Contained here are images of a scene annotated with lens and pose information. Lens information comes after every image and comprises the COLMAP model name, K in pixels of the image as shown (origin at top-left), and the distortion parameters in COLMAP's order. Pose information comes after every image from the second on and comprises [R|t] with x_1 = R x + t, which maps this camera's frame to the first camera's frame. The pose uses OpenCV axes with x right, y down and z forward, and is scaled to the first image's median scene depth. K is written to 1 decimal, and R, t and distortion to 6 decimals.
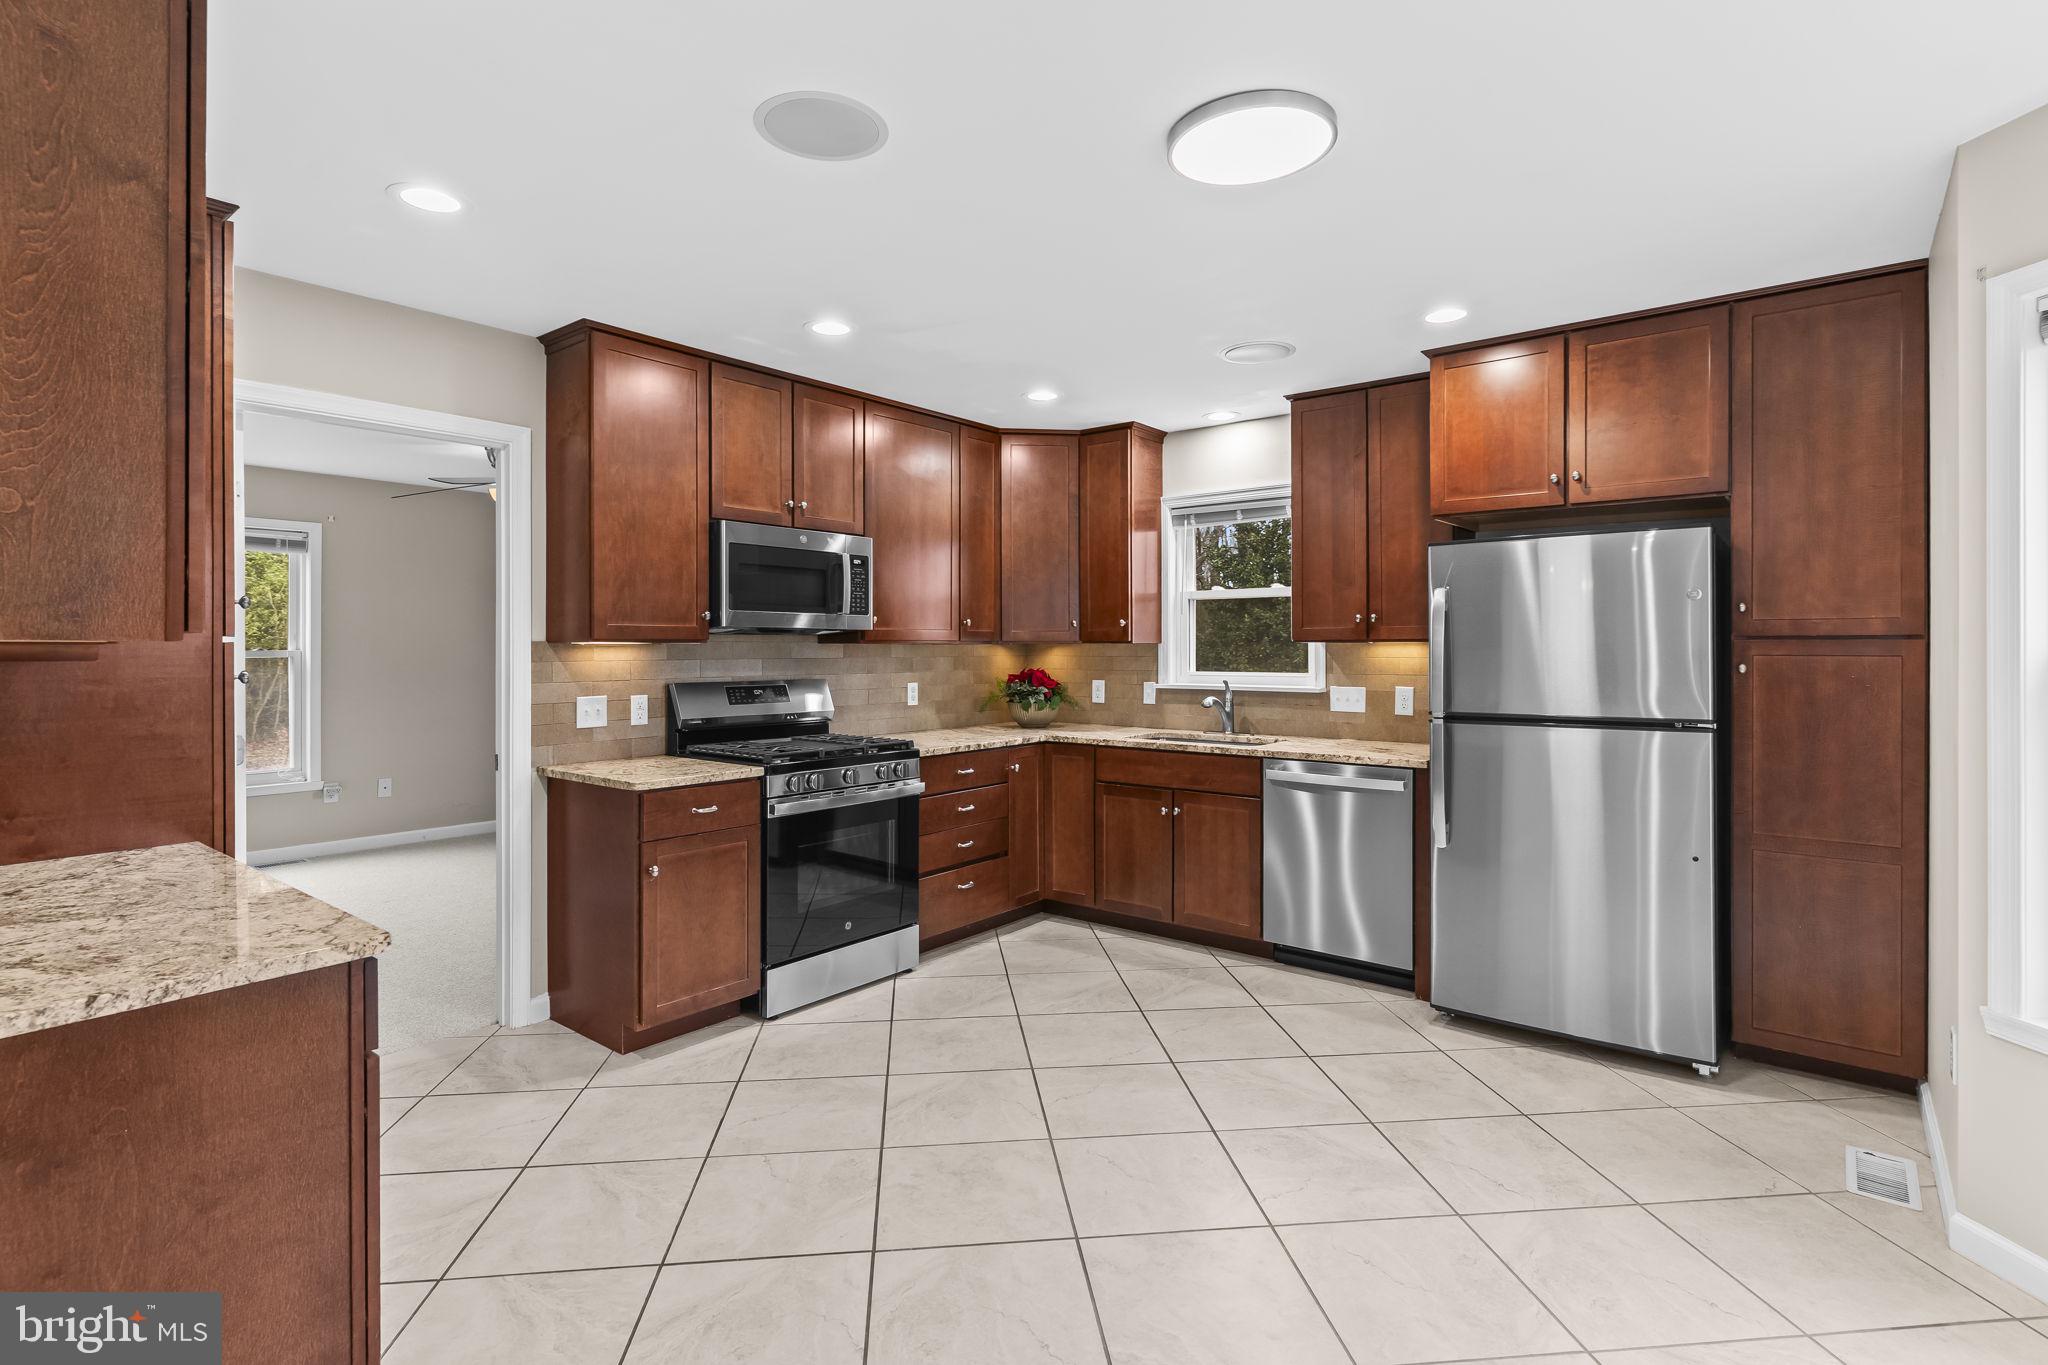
lens RADIAL K [[987.2, 0, 1019.8], [0, 987.2, 652.6], [0, 0, 1]] dist [0.015157, -0.001392]
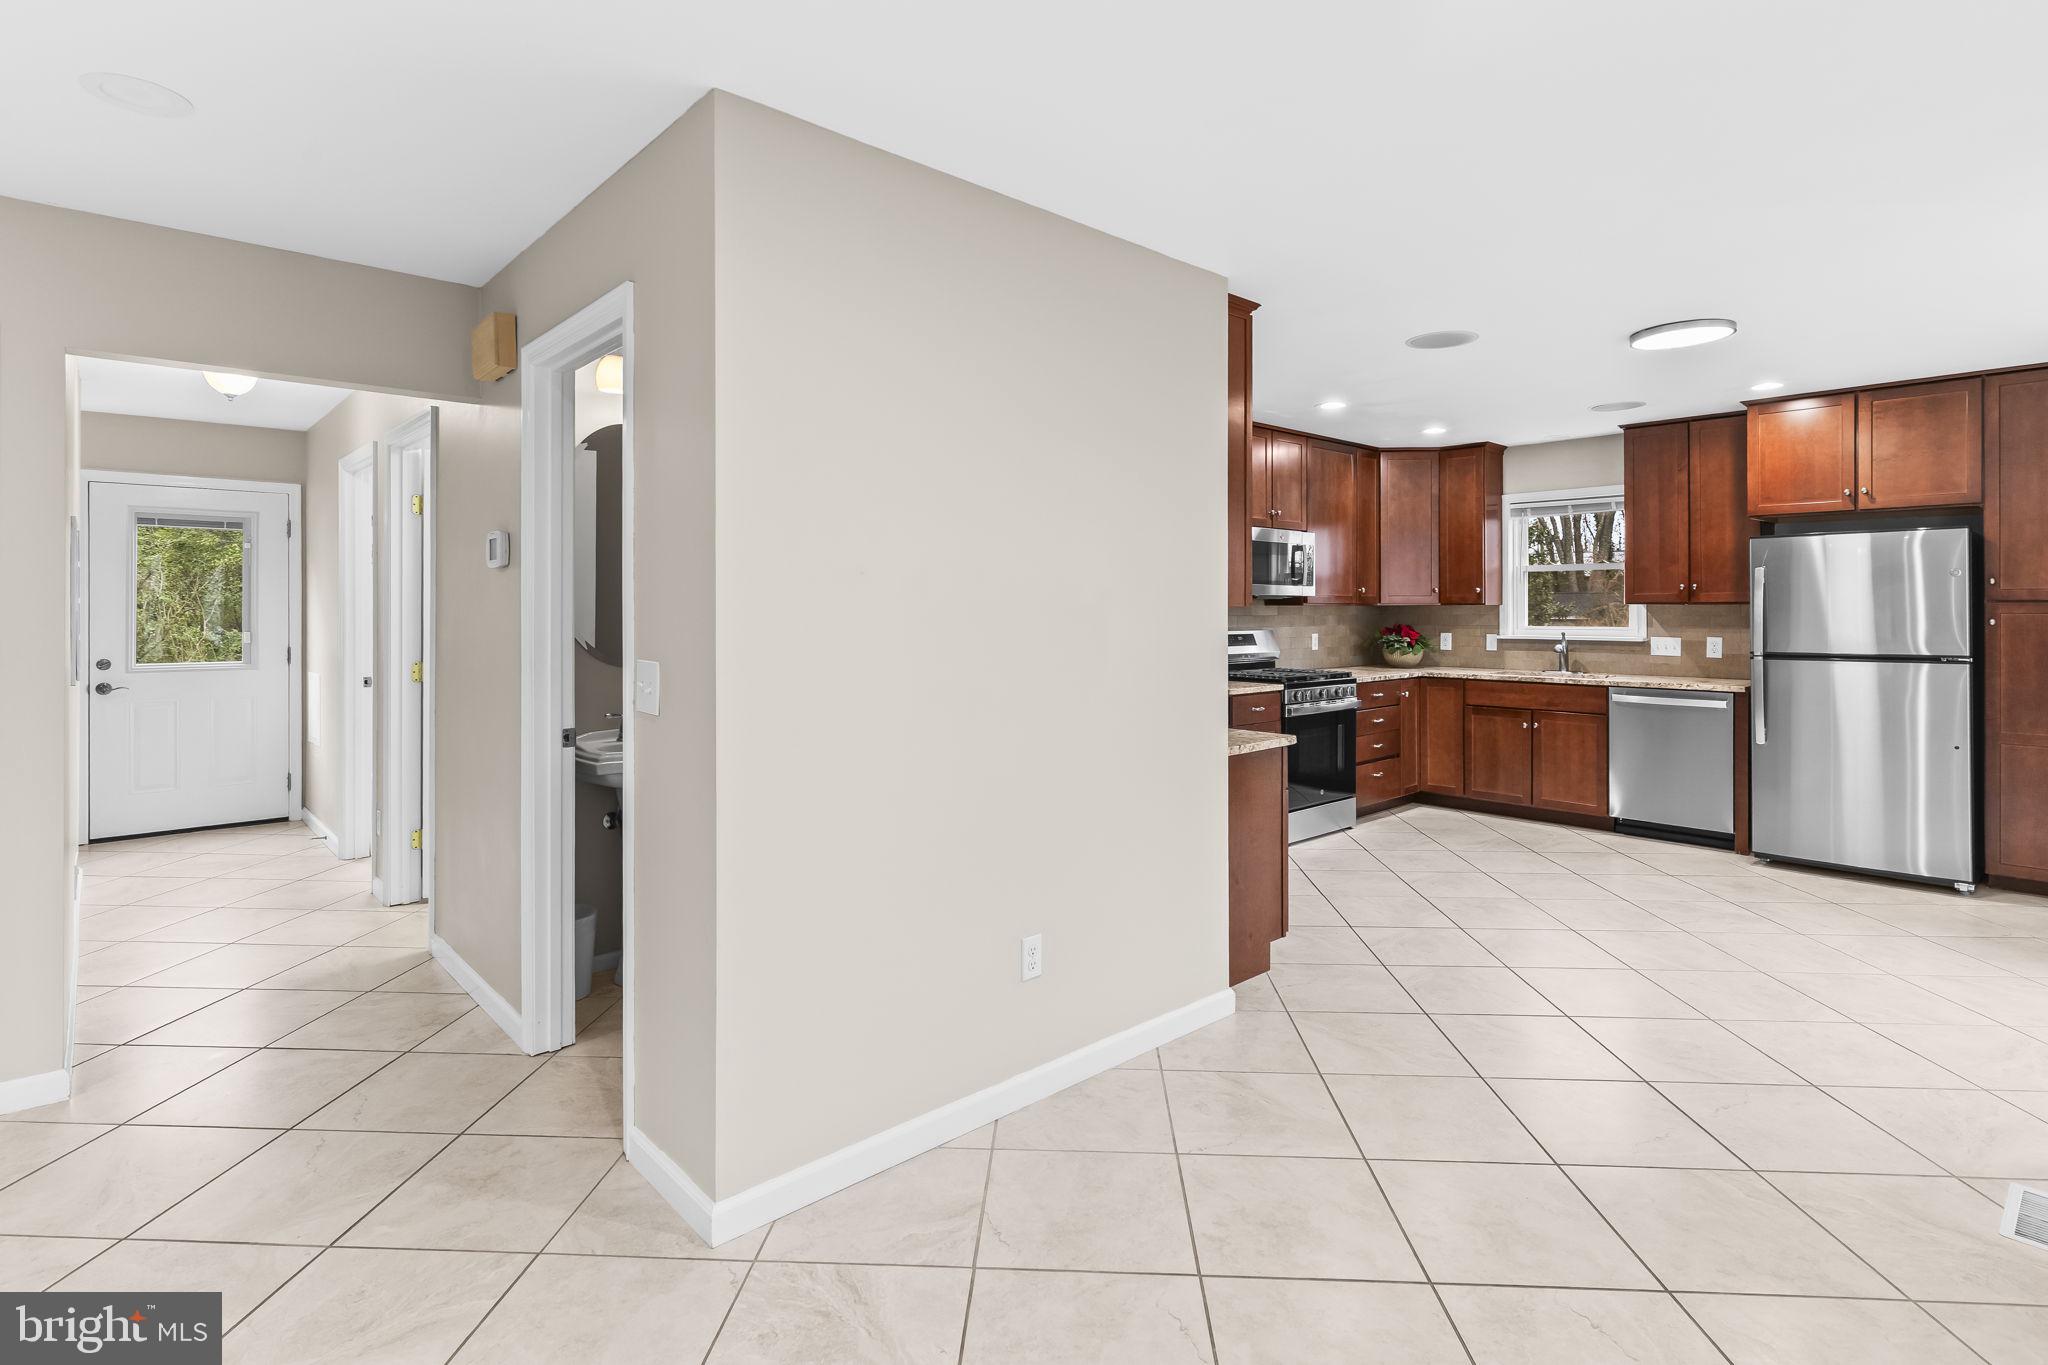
lens RADIAL K [[987.2, 0, 1042.2], [0, 987.2, 612.2], [0, 0, 1]] dist [0.015157, -0.001392]
pose [[0.990090, 0.000825, -0.140433, -0.357422], [-0.001112, 0.999997, -0.001966, 0.004603], [0.140431, 0.002102, 0.990088, -0.516250]]
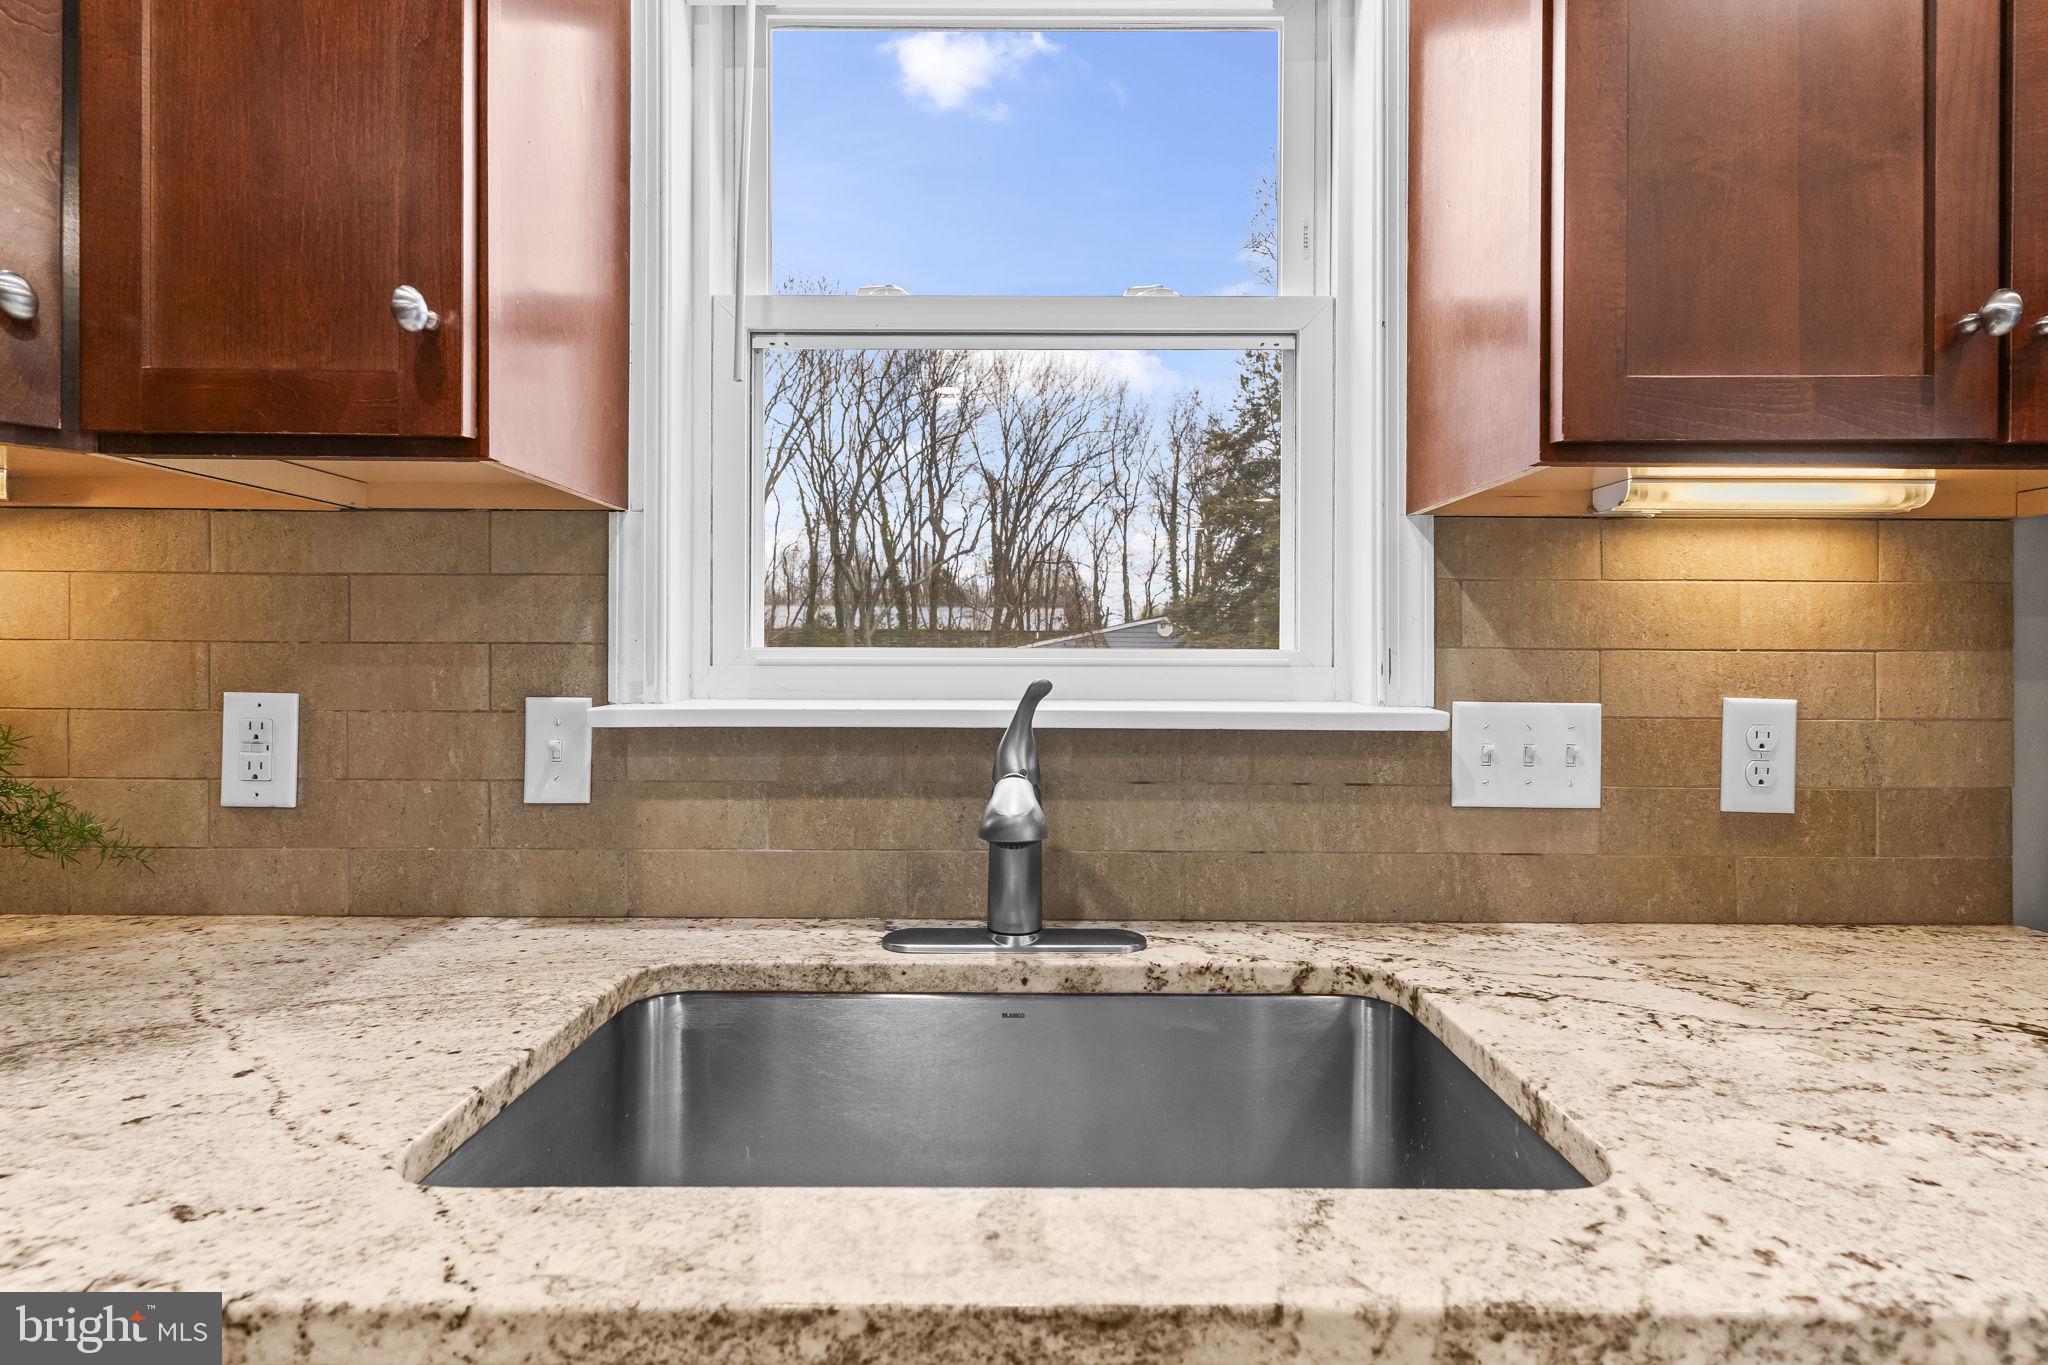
lens RADIAL K [[987.2, 0, 1031.0], [0, 987.2, 677.2], [0, 0, 1]] dist [0.015157, -0.001392]
pose [[0.770941, -0.003548, 0.636896, 0.095237], [-0.003174, 0.999951, 0.009411, 0.029296], [-0.636898, -0.009277, 0.770892, 0.984913]]
